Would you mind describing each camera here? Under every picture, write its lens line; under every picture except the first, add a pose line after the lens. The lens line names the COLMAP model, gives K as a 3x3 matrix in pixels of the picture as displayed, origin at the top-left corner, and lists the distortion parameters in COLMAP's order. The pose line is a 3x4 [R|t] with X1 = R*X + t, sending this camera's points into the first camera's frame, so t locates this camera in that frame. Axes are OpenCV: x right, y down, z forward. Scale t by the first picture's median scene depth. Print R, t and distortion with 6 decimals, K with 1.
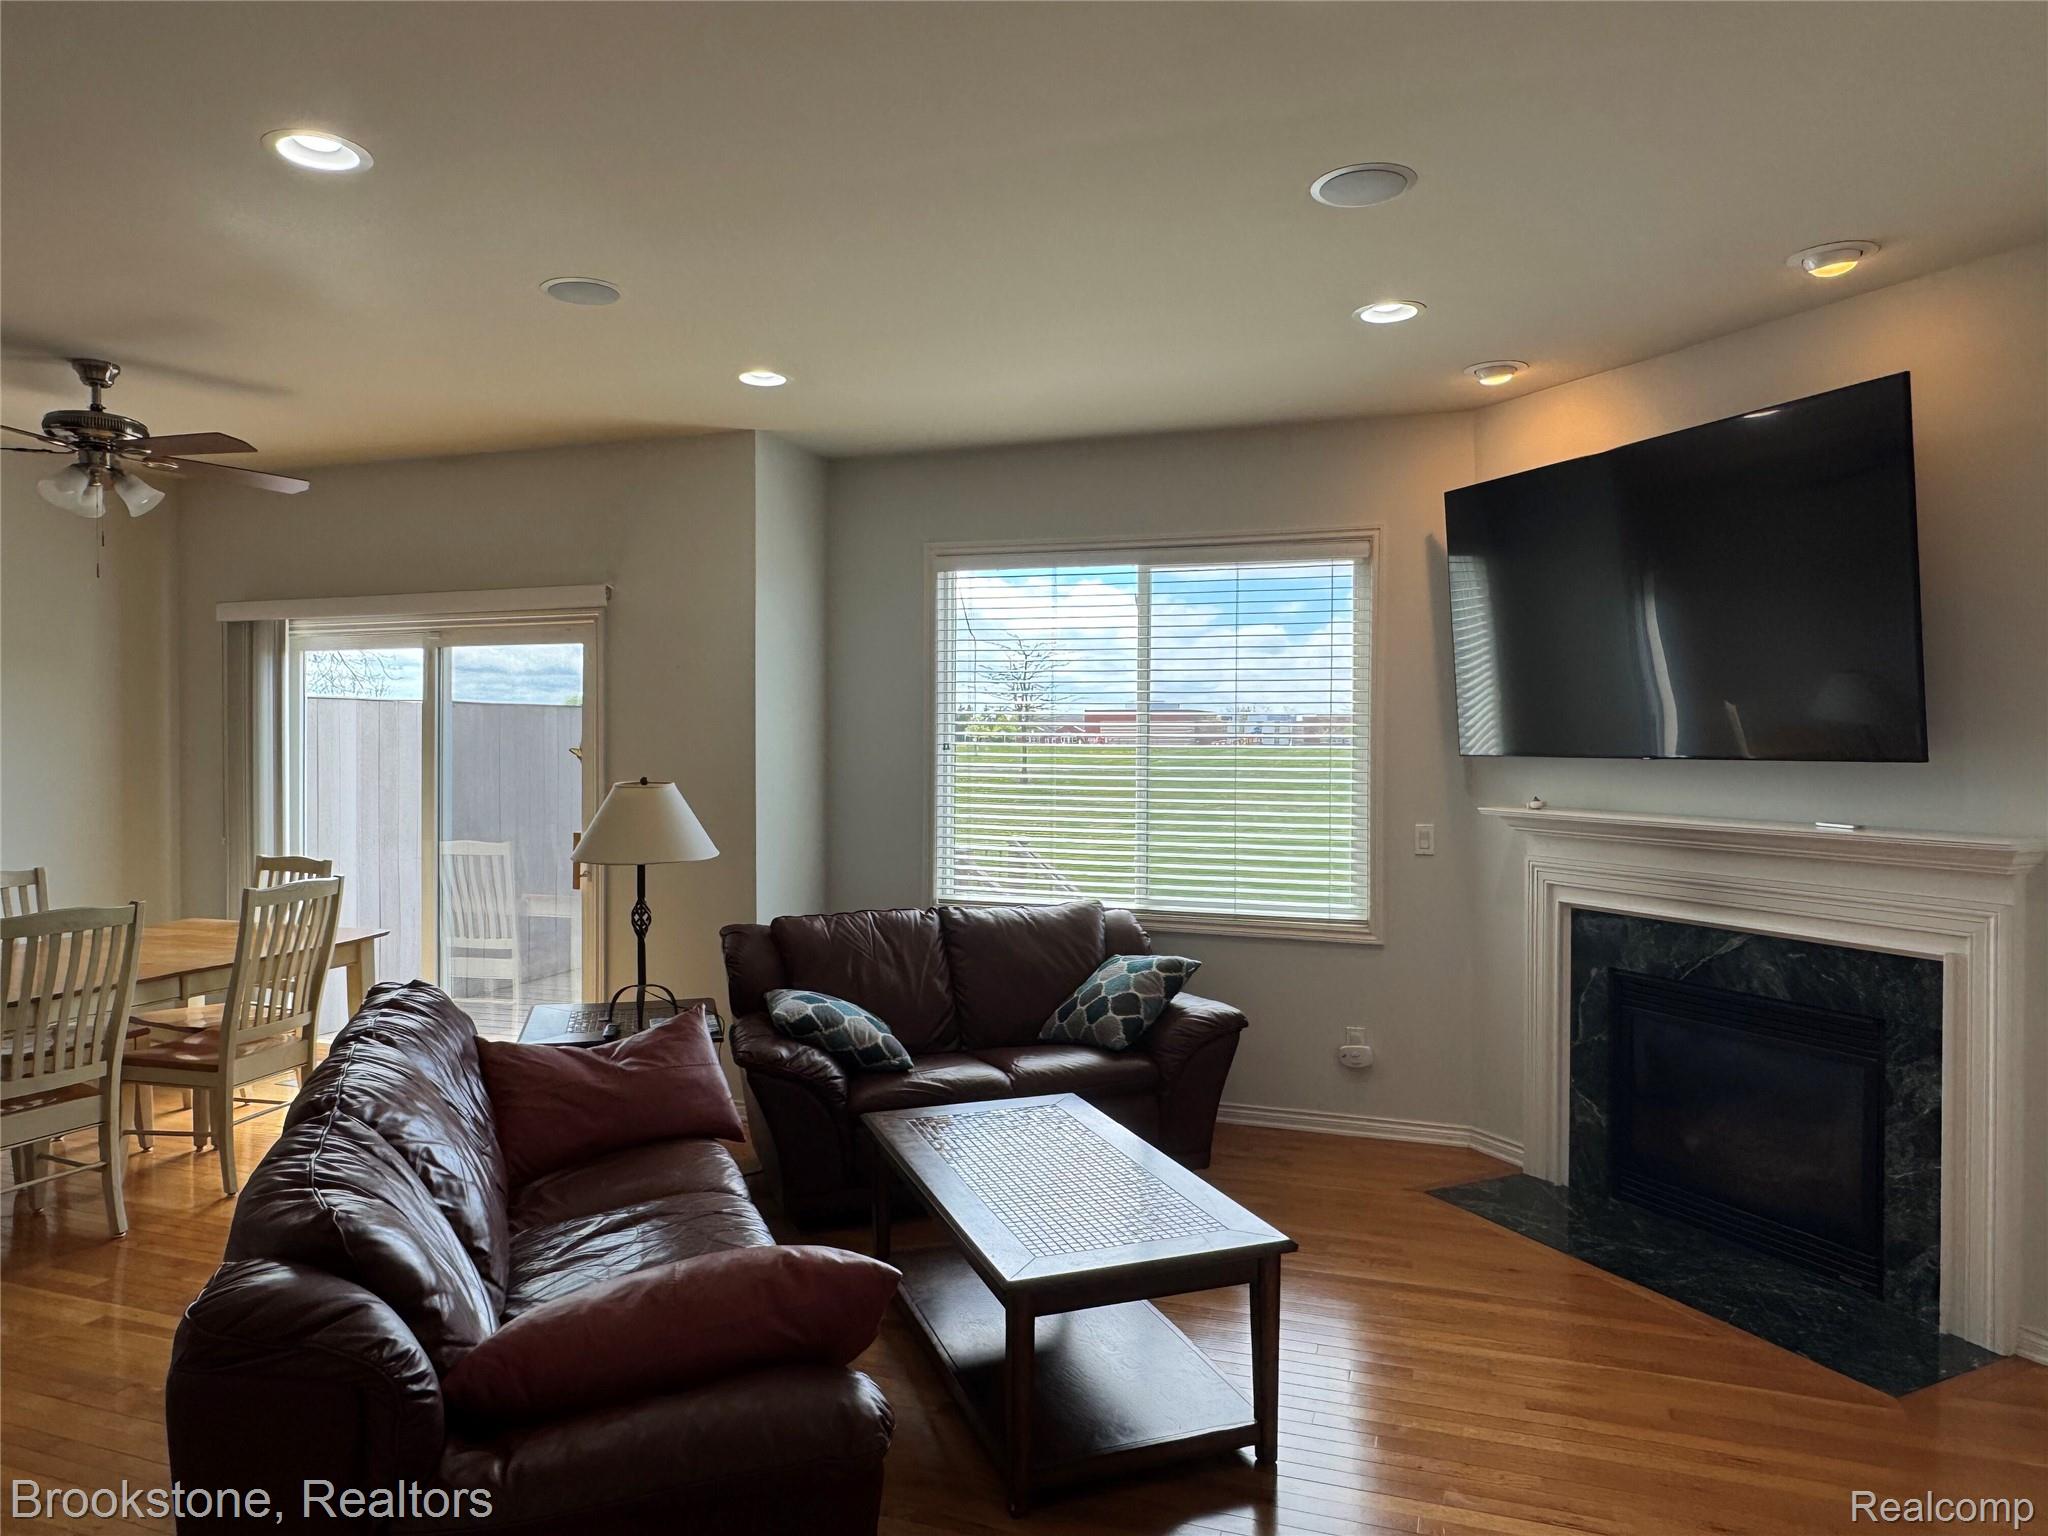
lens RADIAL K [[1302.7, 0, 1024.0], [0, 1302.7, 768.0], [0, 0, 1]] dist [0.004809, 0.001333]
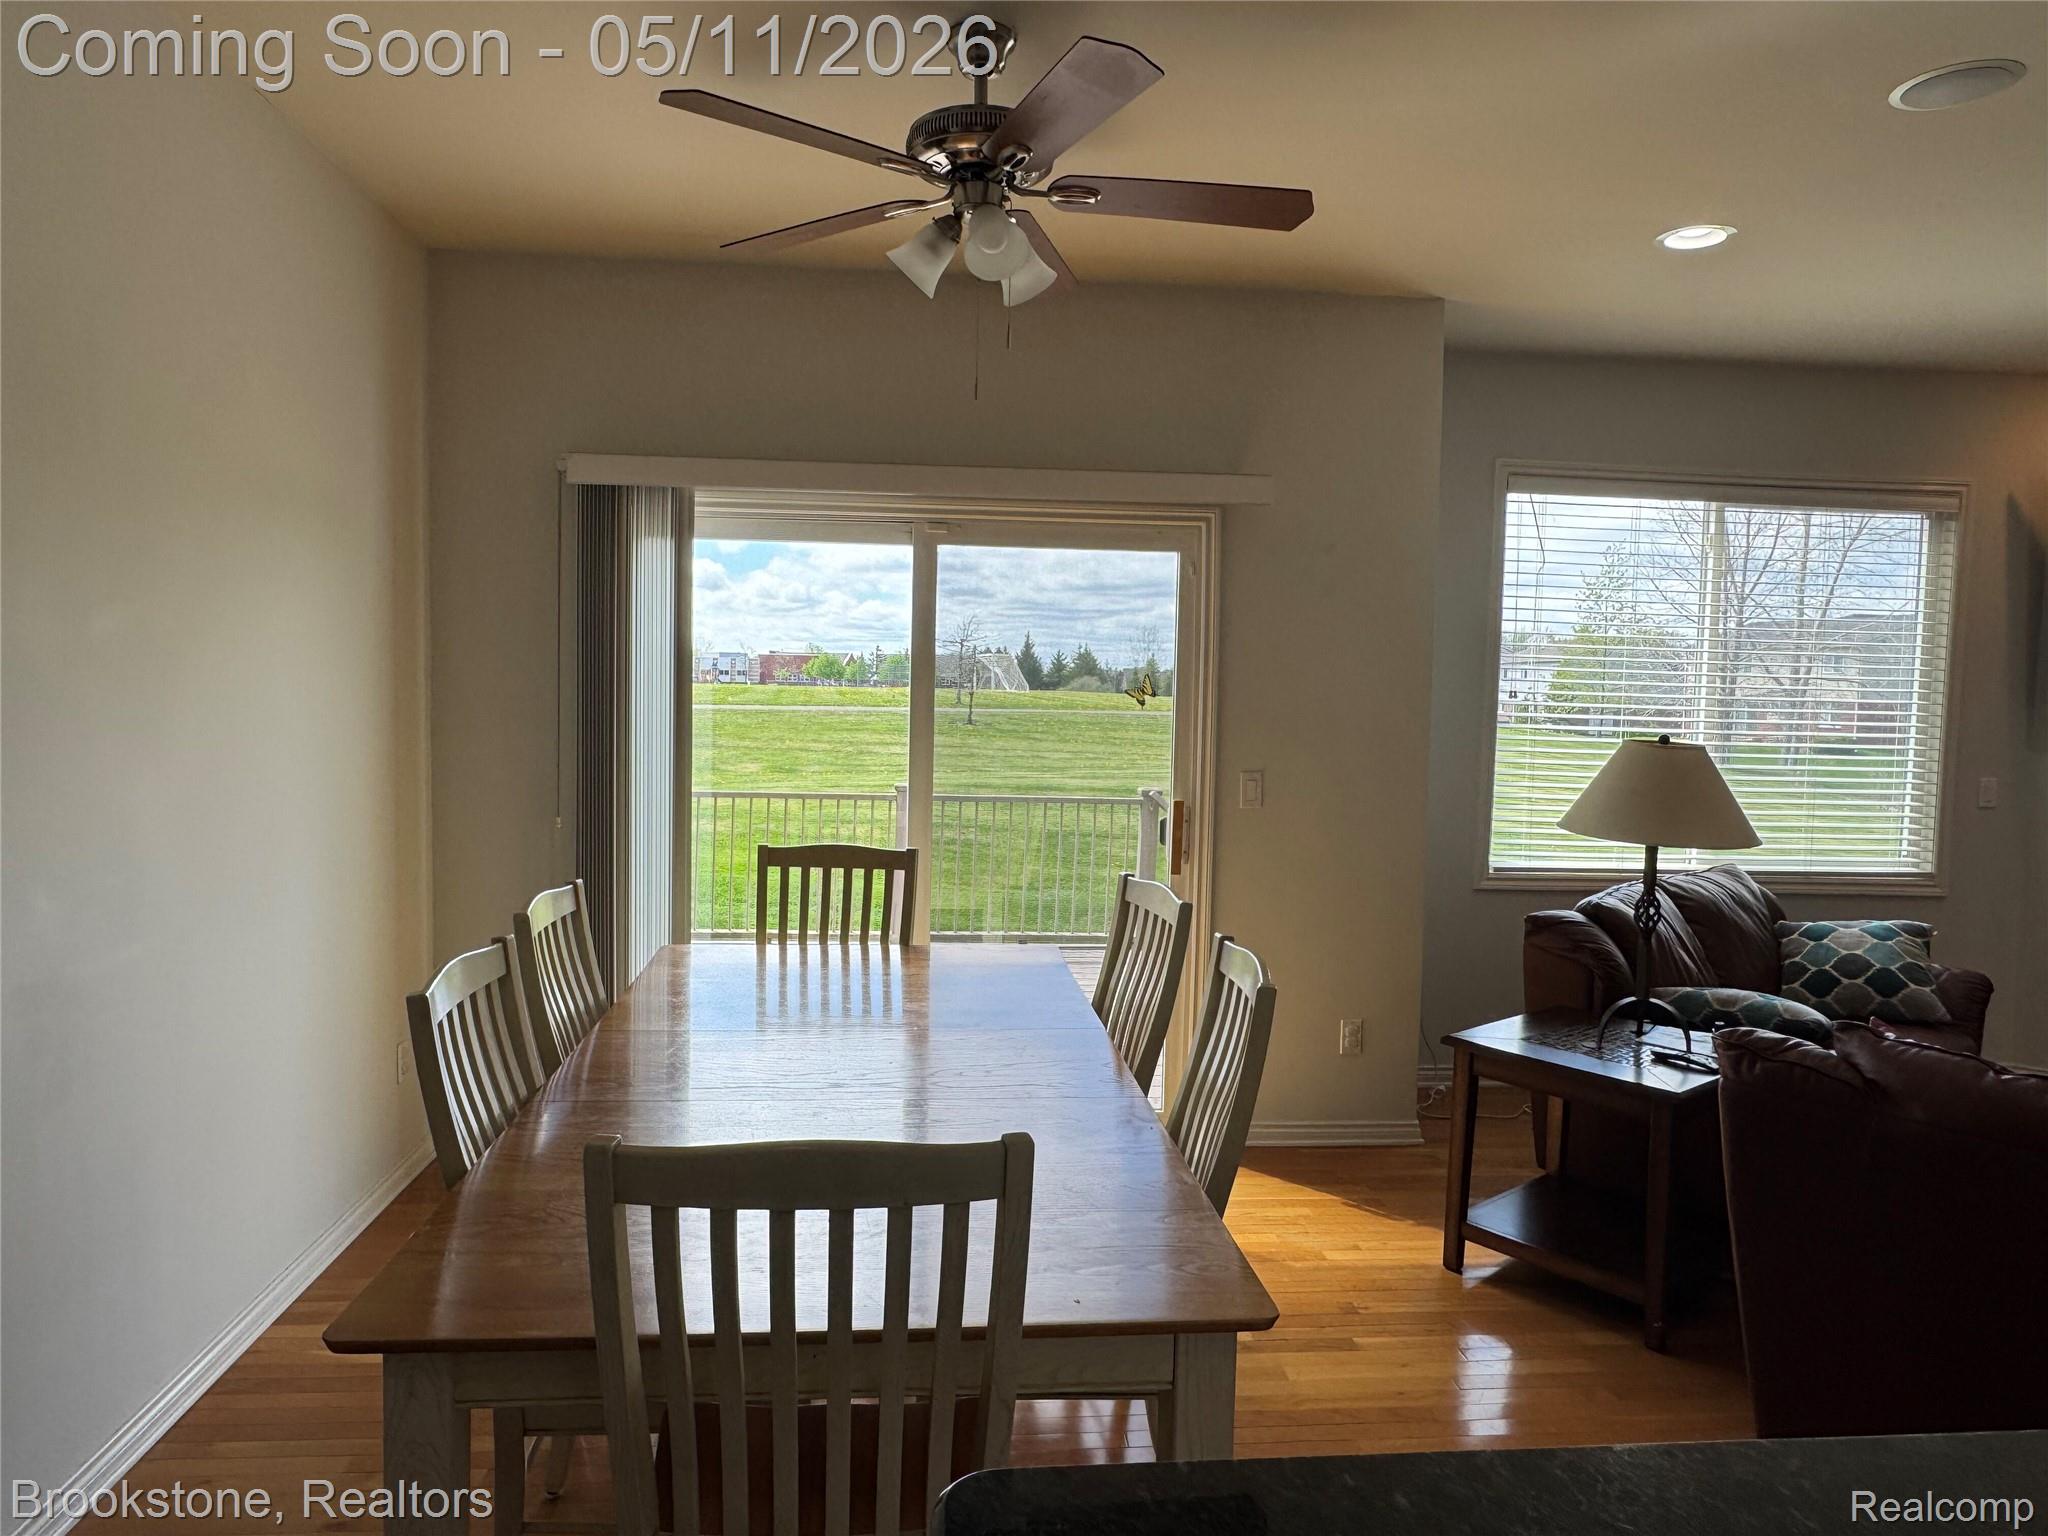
lens RADIAL K [[1302.7, 0, 1024.0], [0, 1302.7, 768.0], [0, 0, 1]] dist [0.004809, 0.001333]
pose [[0.905302, -0.011797, 0.424604, -0.777653], [-0.010041, 0.998741, 0.049156, -0.007334], [-0.424649, -0.048764, 0.904044, 0.369187]]
